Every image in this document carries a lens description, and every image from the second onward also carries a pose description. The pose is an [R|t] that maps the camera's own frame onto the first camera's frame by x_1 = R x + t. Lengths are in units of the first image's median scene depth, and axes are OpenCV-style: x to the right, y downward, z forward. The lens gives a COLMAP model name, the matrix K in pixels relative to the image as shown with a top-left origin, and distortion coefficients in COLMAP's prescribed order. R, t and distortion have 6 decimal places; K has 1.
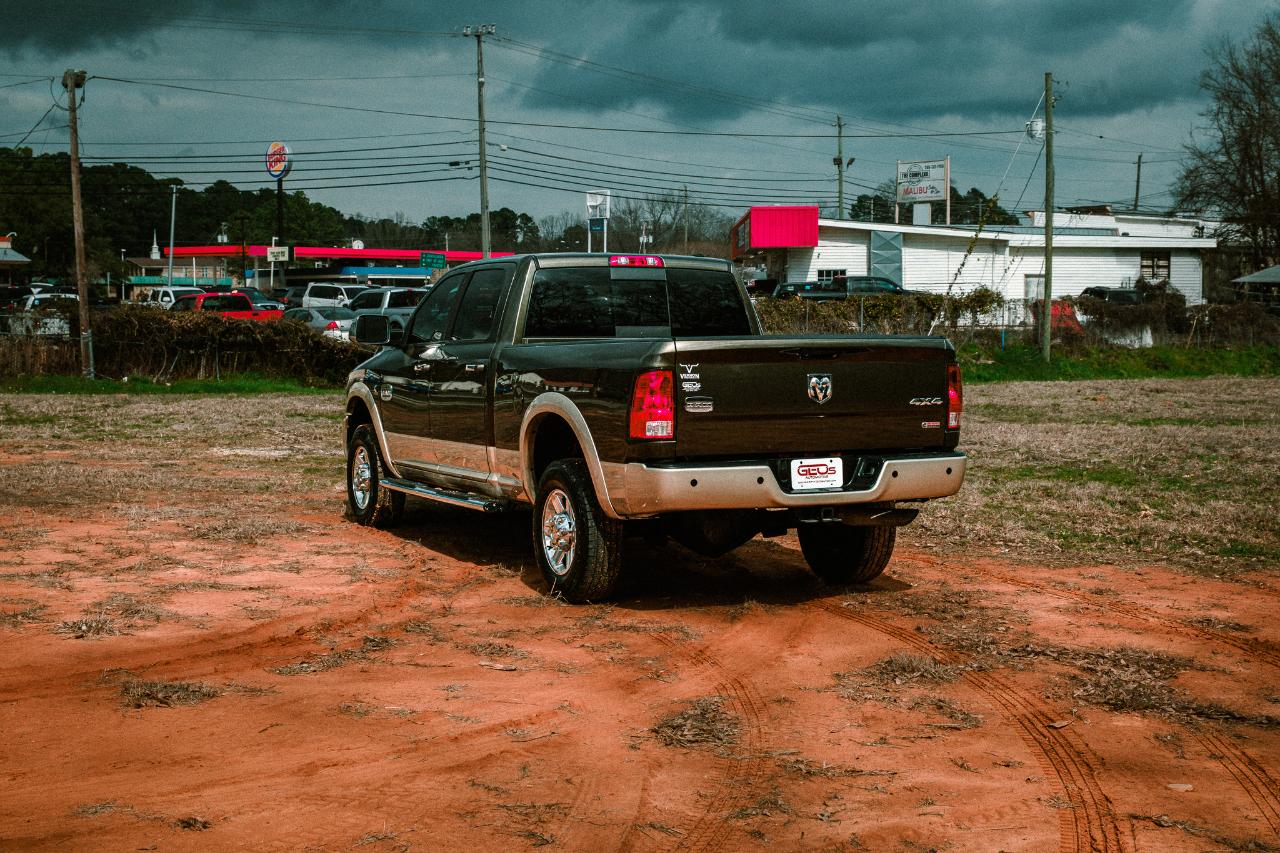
lens RADIAL K [[1759.0, 0, 640.0], [0, 1759.0, 426.5], [0, 0, 1]] dist [0.008330, 0.073720]
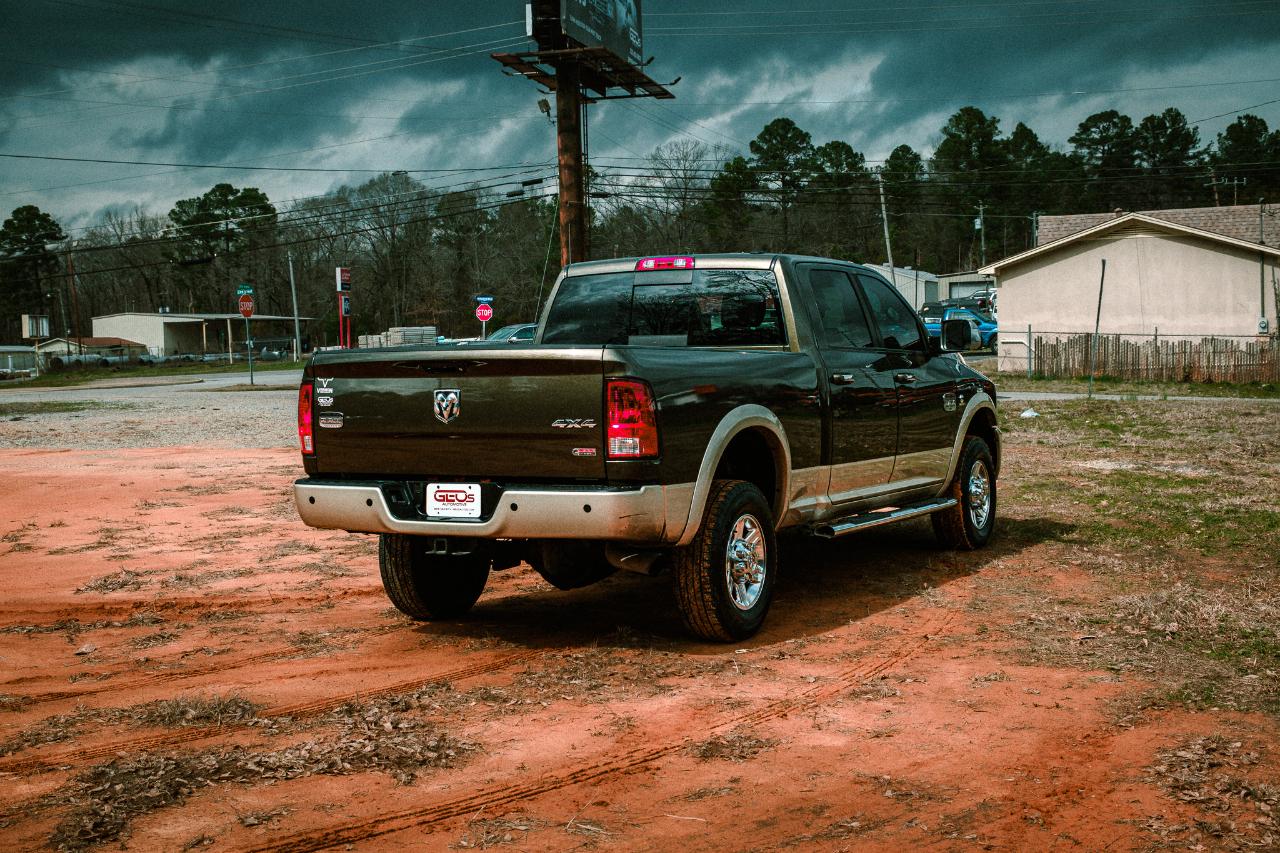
lens RADIAL K [[1759.0, 0, 640.0], [0, 1759.0, 426.5], [0, 0, 1]] dist [0.008330, 0.073720]
pose [[0.584320, 0.026995, -0.811074, 0.799816], [-0.028149, 0.999519, 0.012988, -0.022901], [0.811035, 0.015241, 0.584799, 0.499065]]
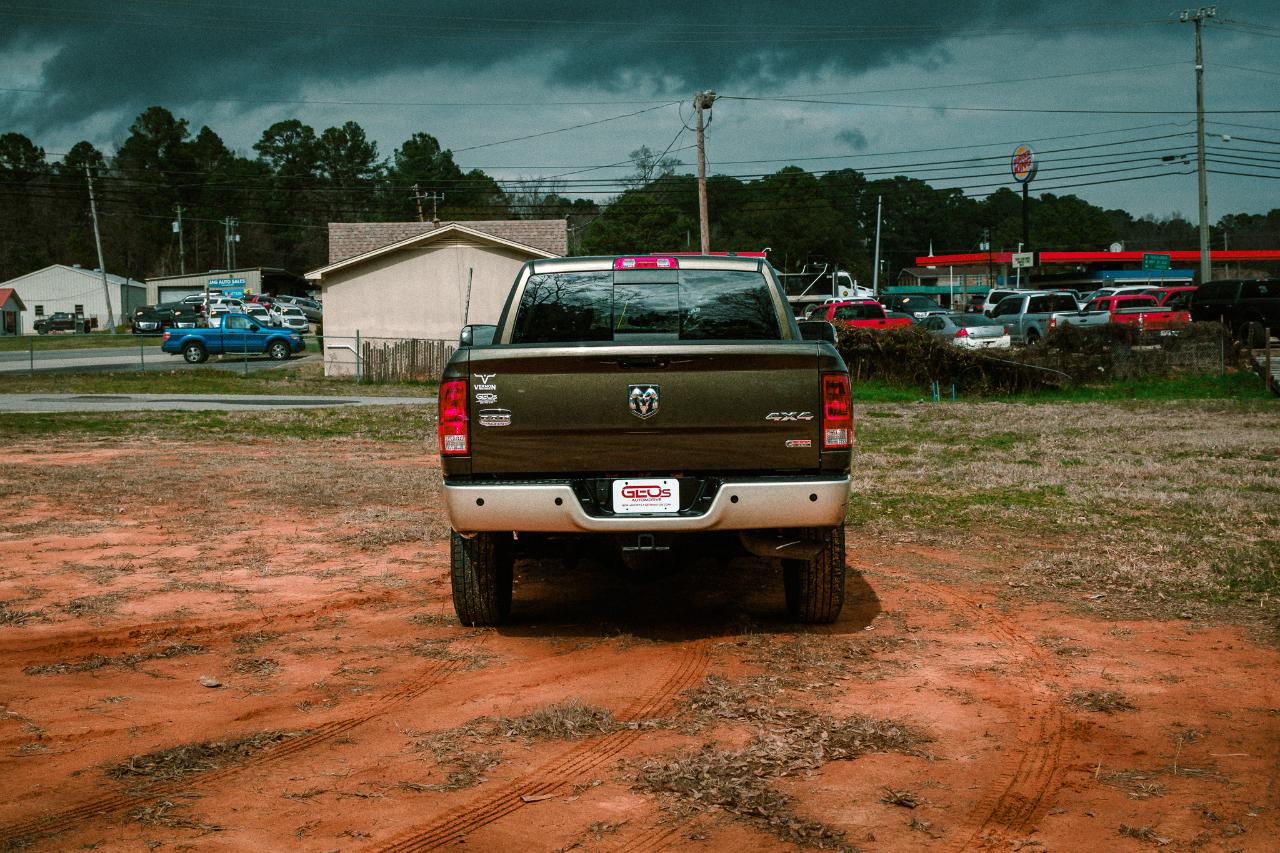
lens RADIAL K [[1774.3, 0, 640.0], [0, 1774.3, 426.5], [0, 0, 1]] dist [0.013893, -0.007290]
pose [[0.895676, 0.010809, -0.444575, 0.452006], [-0.012847, 0.999916, -0.001572, -0.006462], [0.444521, 0.007119, 0.895740, 0.170569]]
